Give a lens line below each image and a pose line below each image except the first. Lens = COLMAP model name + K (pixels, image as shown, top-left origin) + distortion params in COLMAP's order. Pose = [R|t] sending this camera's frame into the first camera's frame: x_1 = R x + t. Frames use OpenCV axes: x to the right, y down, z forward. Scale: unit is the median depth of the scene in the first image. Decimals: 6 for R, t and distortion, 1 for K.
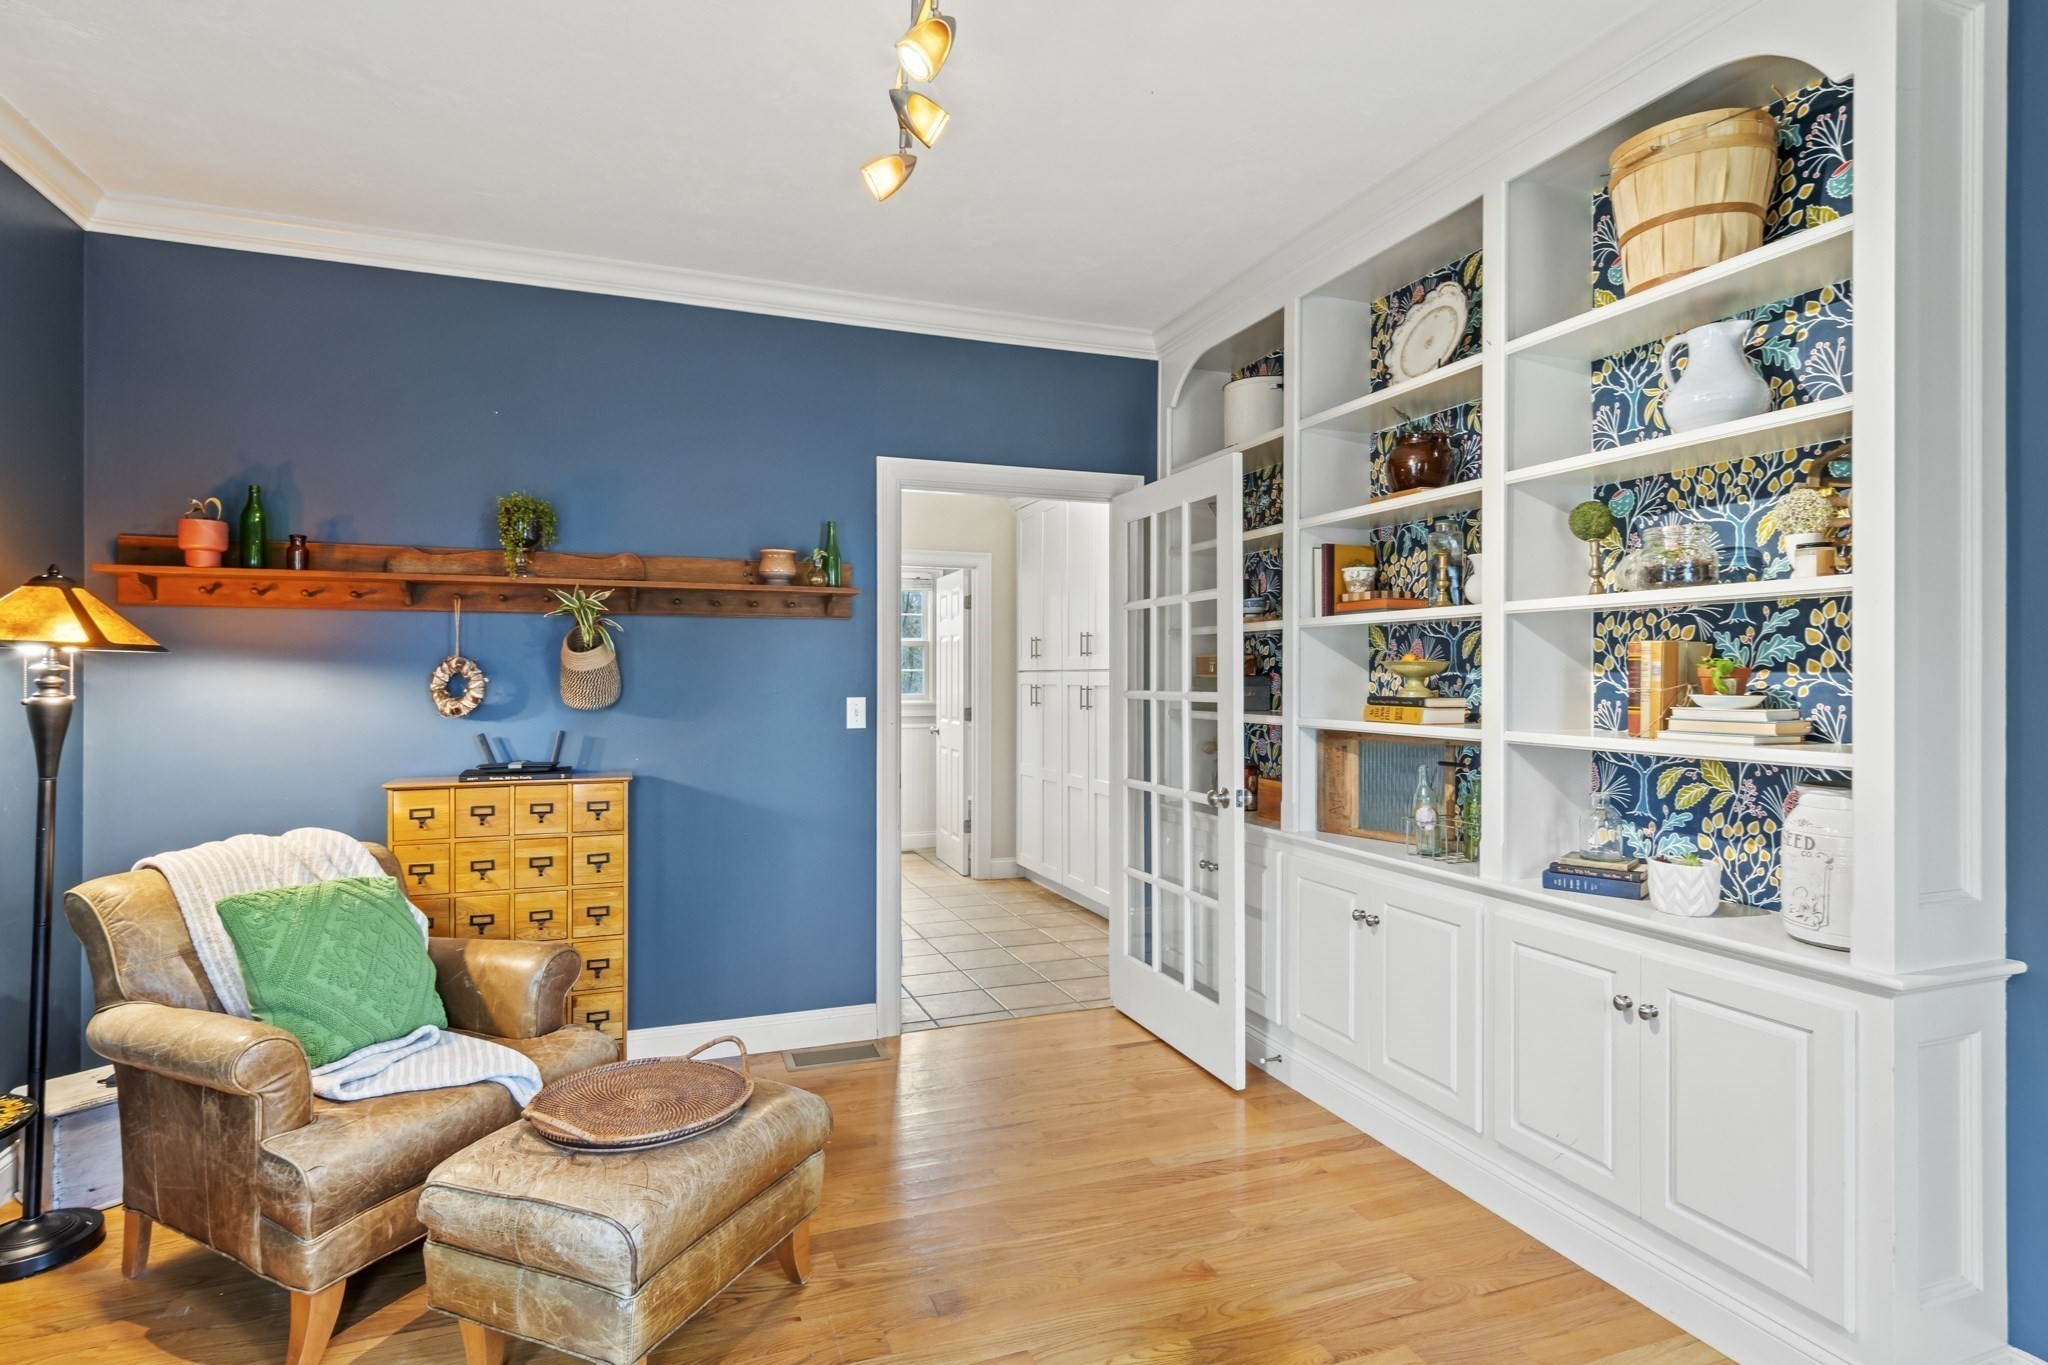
lens RADIAL K [[1056.3, 0, 1024.0], [0, 1056.3, 682.5], [0, 0, 1]] dist [-0.000122, -0.000480]
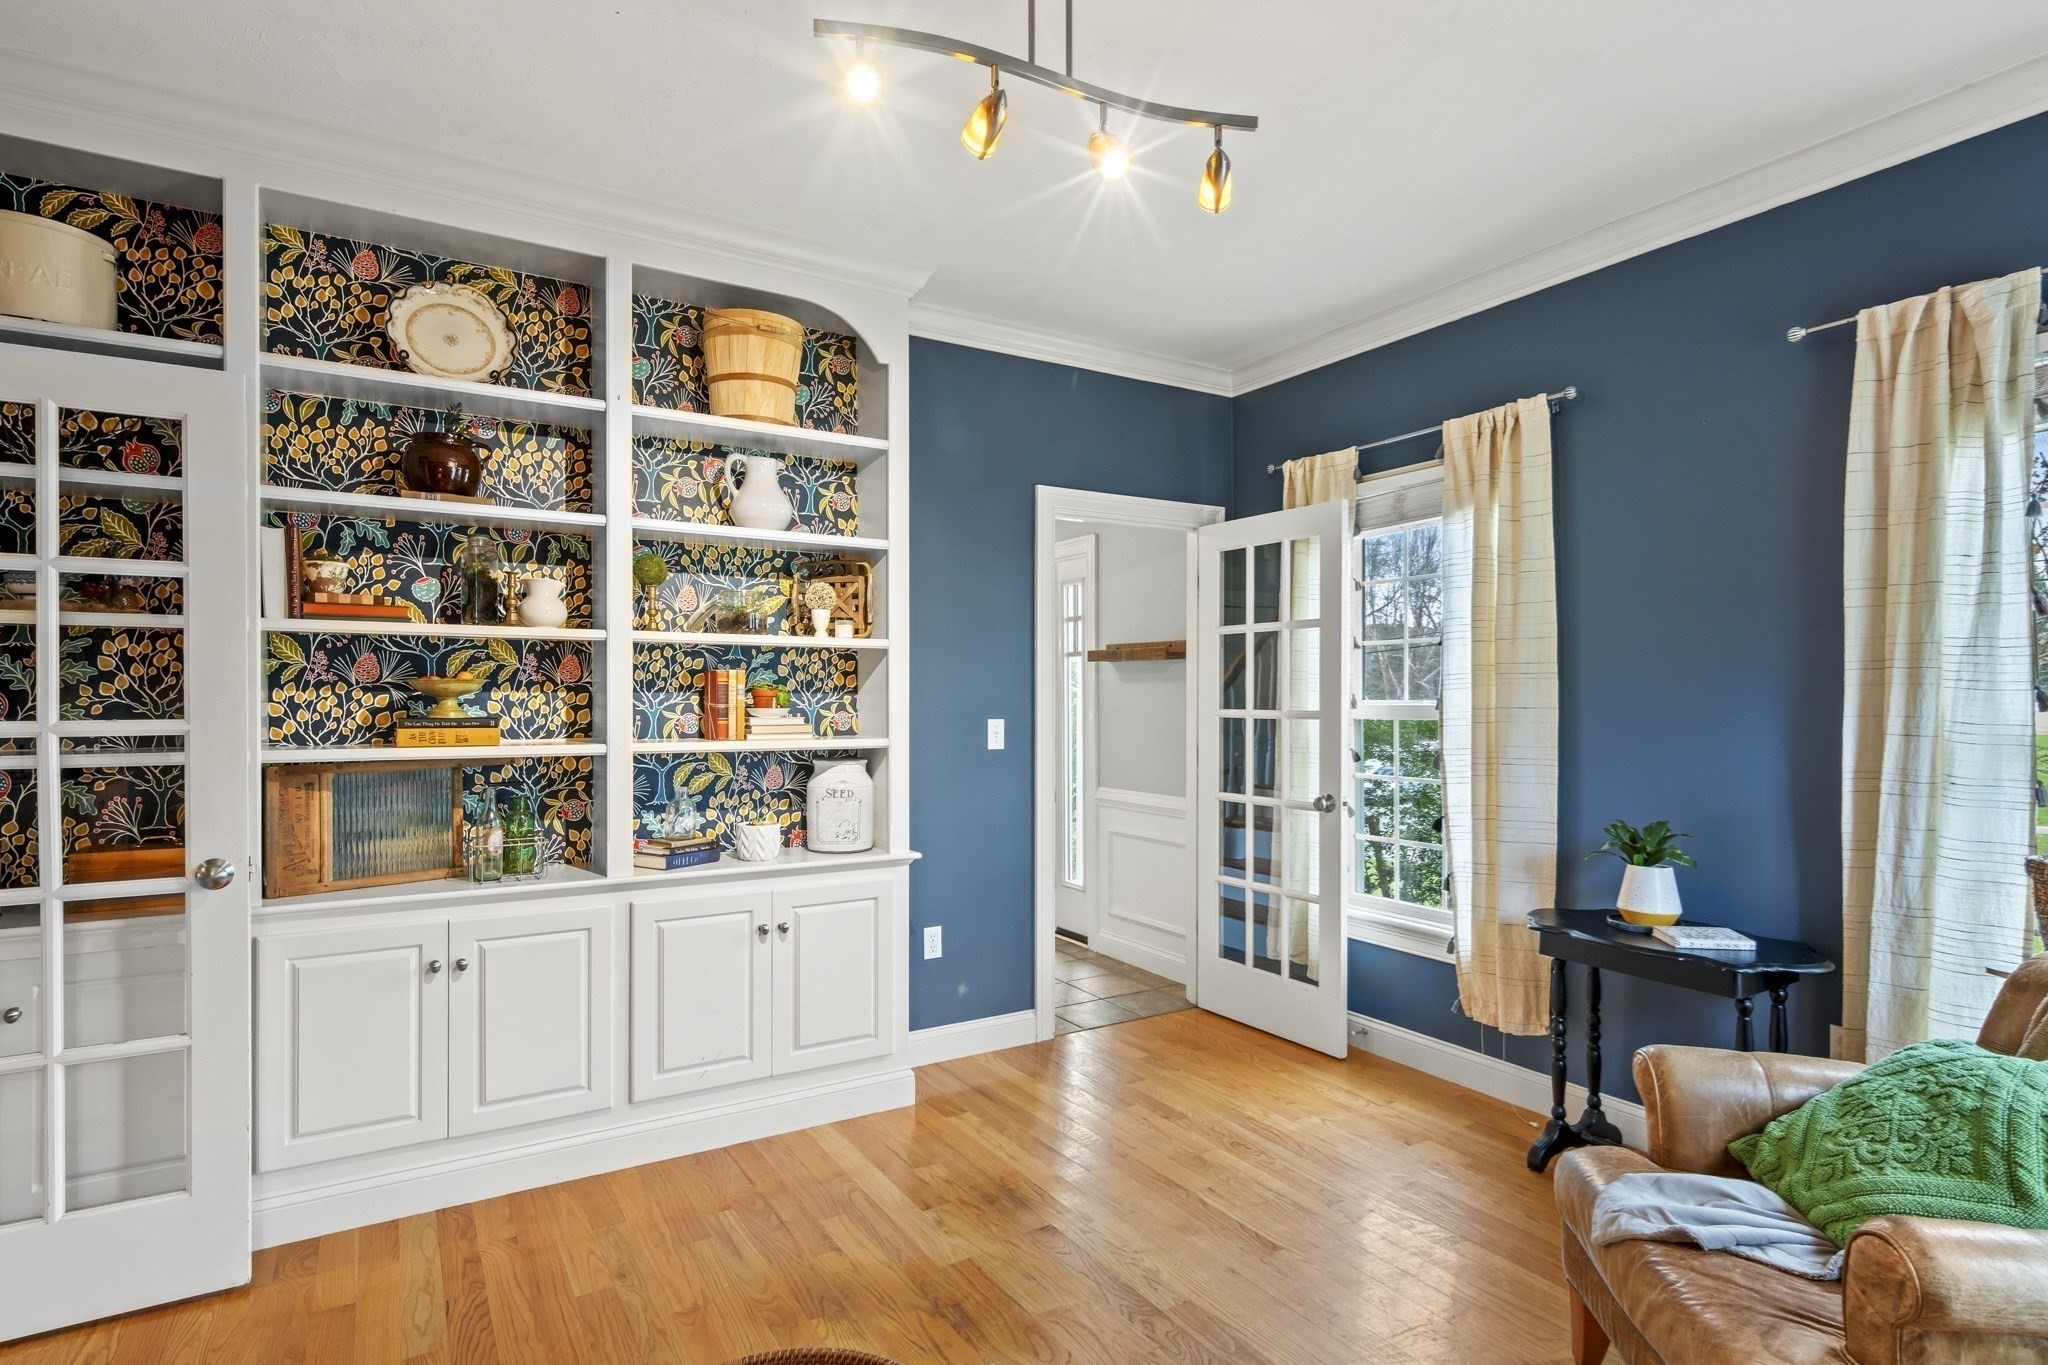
lens RADIAL K [[1027.8, 0, 1020.1], [0, 1027.8, 710.8], [0, 0, 1]] dist [0.000314, -0.000279]
pose [[-0.186516, -0.012048, 0.982378, -0.767491], [0.007299, 0.999880, 0.013649, -0.001507], [-0.982425, 0.009716, -0.186406, 0.850741]]
